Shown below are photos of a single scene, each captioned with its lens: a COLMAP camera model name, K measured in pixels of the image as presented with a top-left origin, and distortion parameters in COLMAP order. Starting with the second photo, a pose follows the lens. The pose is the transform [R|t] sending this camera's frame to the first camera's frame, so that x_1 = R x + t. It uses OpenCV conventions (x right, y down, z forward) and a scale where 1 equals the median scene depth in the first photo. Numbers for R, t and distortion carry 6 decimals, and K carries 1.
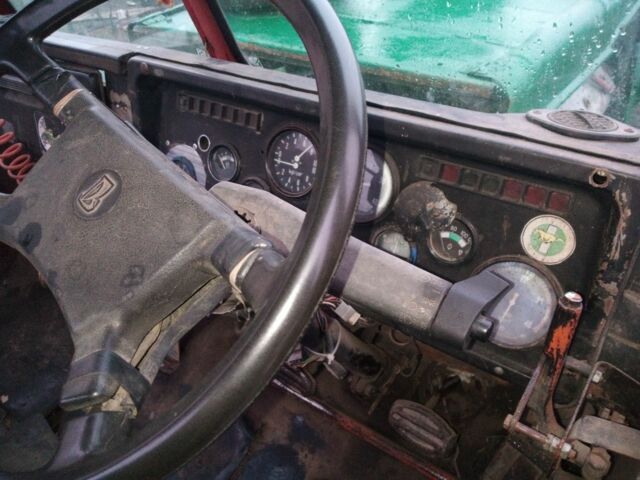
lens RADIAL K [[498.6, 0, 314.9], [0, 498.6, 239.0], [0, 0, 1]] dist [0.092362, -0.177741]
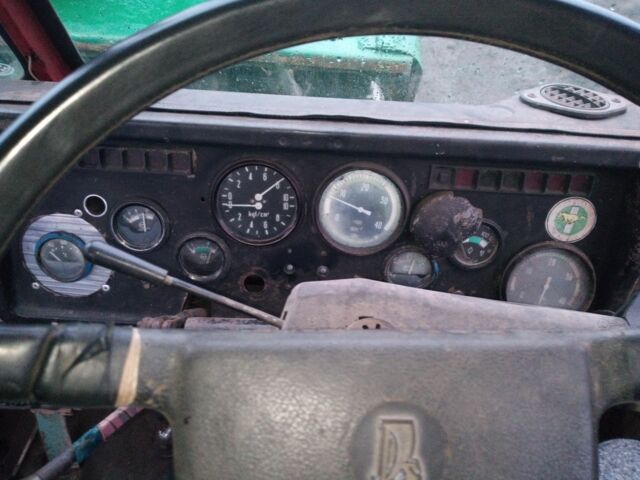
lens RADIAL K [[498.6, 0, 314.9], [0, 498.6, 239.0], [0, 0, 1]] dist [0.092362, -0.177741]
pose [[0.830768, -0.323090, 0.453252, -0.386687], [0.266750, 0.945793, 0.185259, -0.251534], [-0.488538, -0.033002, 0.871918, 0.309808]]
